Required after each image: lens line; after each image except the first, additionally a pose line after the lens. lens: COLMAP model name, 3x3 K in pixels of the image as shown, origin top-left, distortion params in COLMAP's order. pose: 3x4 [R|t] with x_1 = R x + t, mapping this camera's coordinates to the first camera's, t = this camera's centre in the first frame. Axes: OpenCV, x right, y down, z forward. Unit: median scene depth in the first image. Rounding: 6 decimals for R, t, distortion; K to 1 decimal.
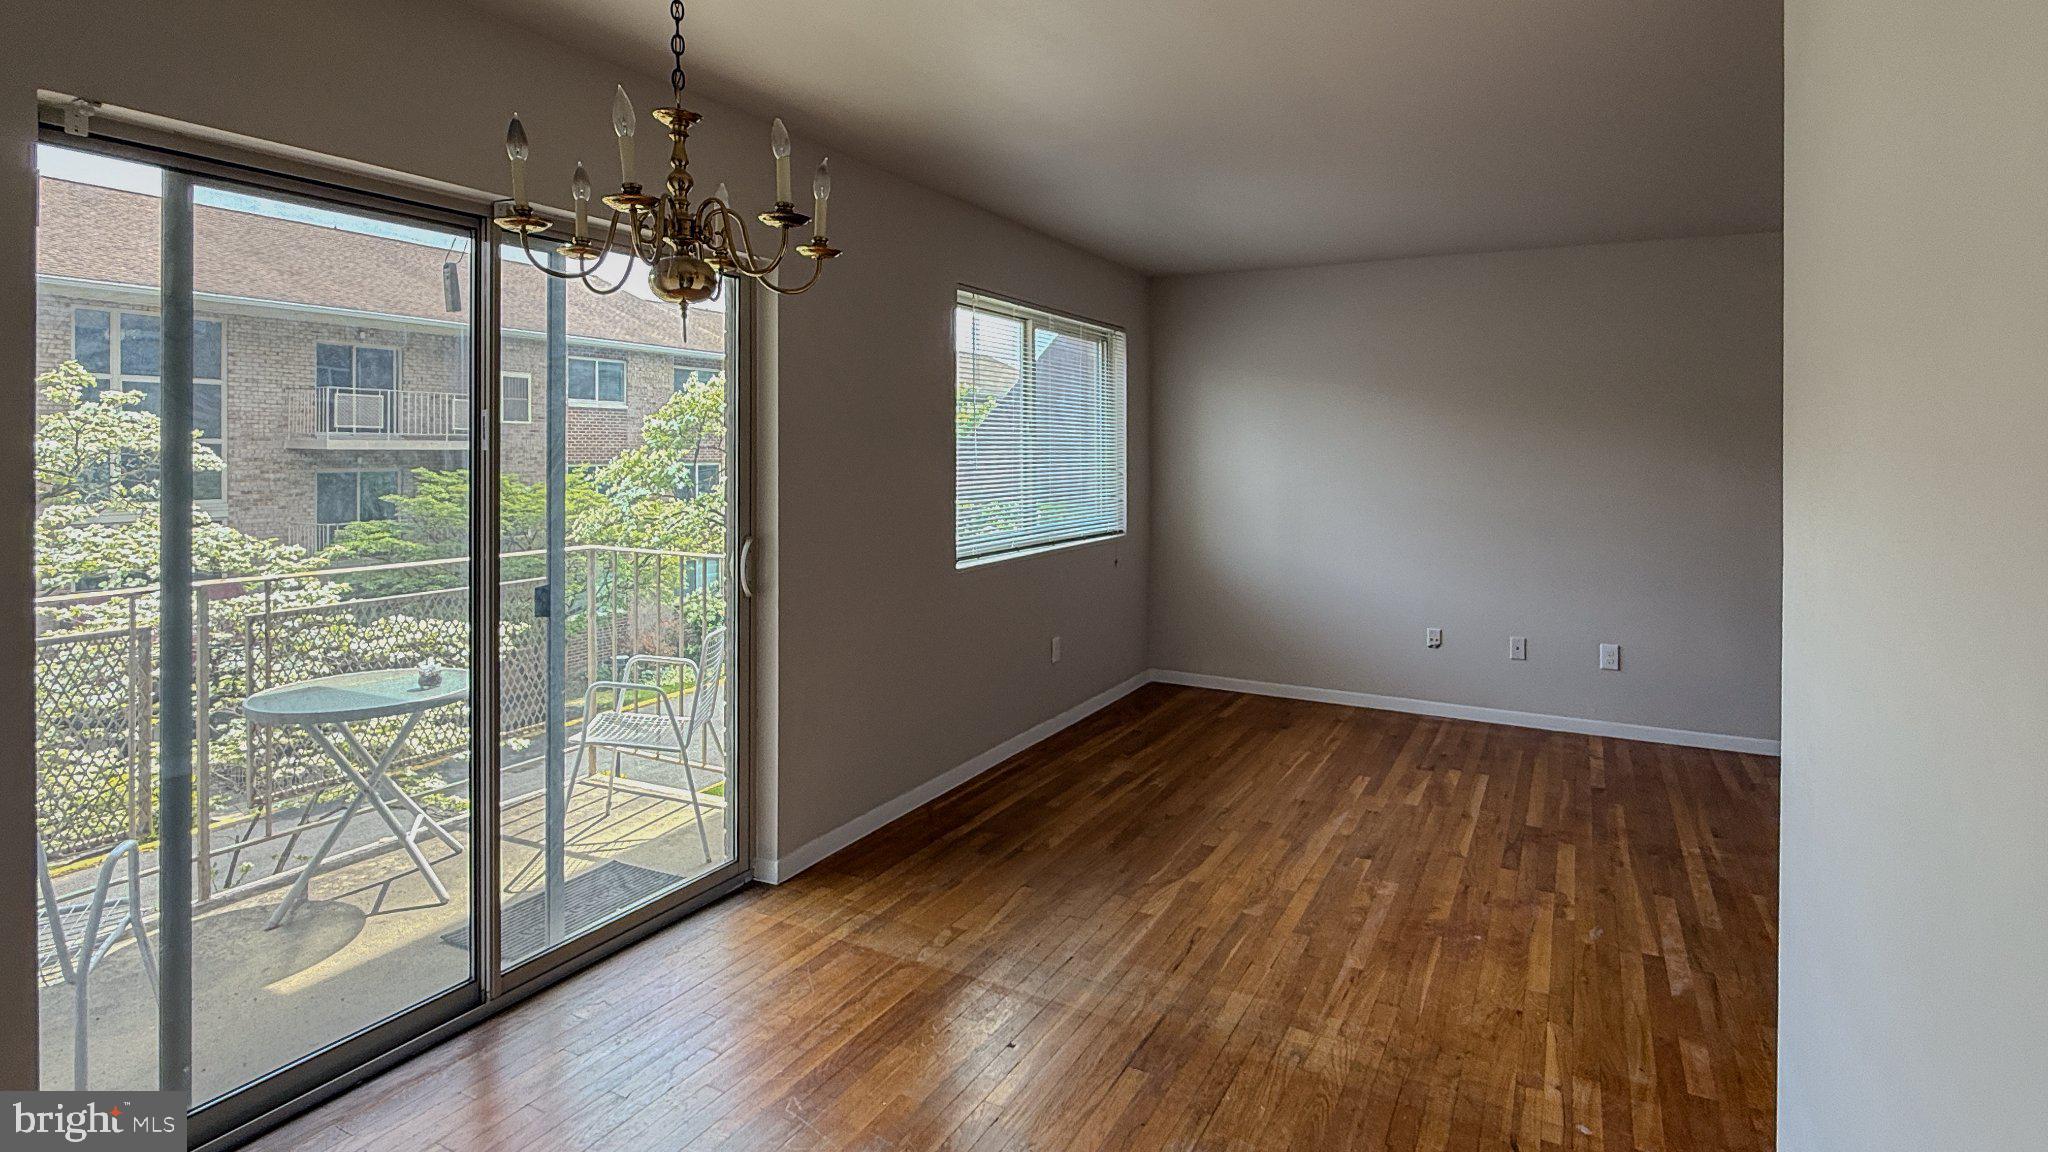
lens RADIAL K [[958.3, 0, 1025.4], [0, 958.3, 488.7], [0, 0, 1]] dist [0.000769, 0.000346]
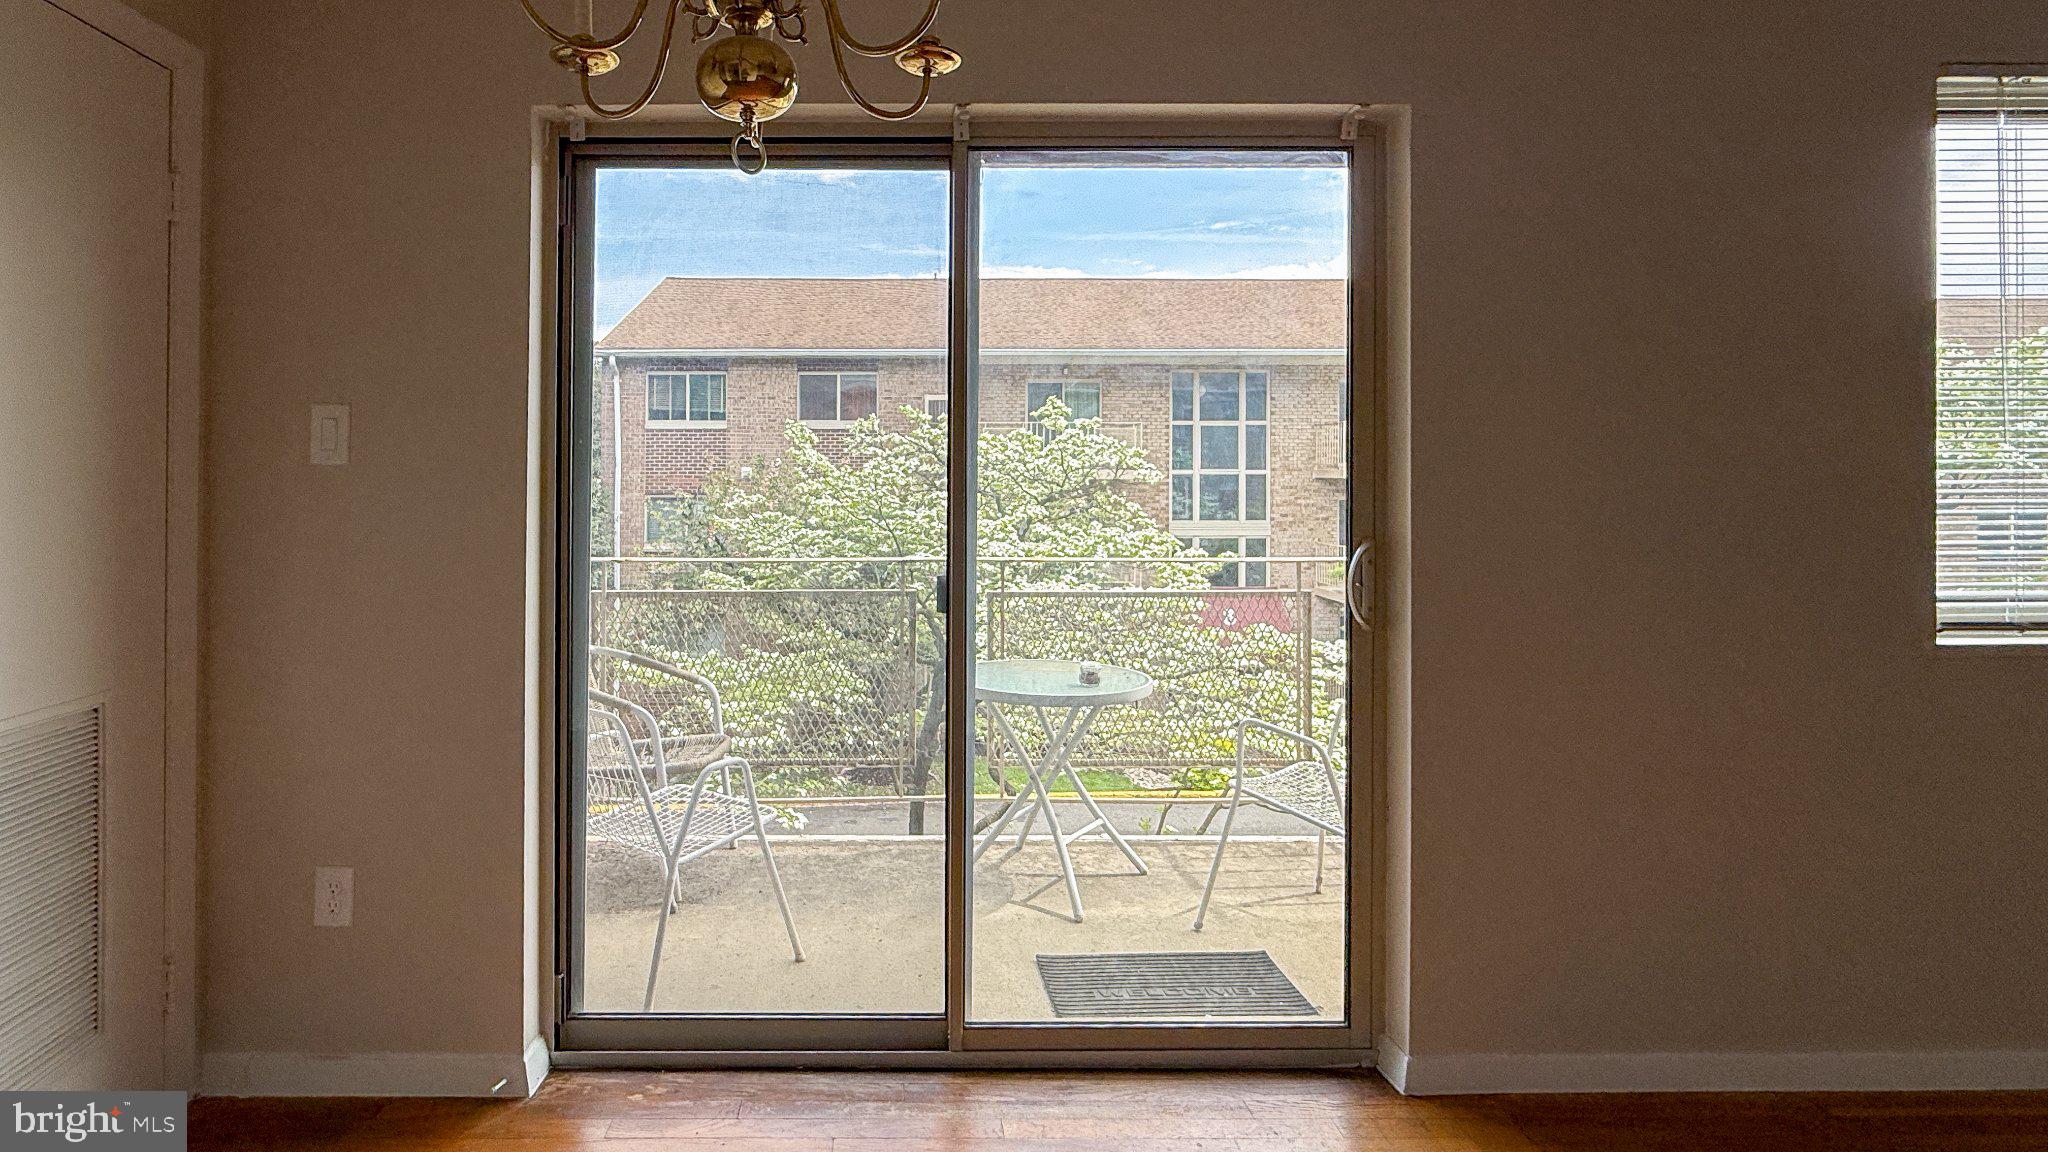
lens RADIAL K [[958.3, 0, 1025.4], [0, 958.3, 488.7], [0, 0, 1]] dist [0.000769, 0.000346]
pose [[0.503581, -0.006236, -0.863925, 0.168709], [-0.031652, 0.999169, -0.025662, 0.042234], [0.863368, 0.040268, 0.502966, 0.475735]]
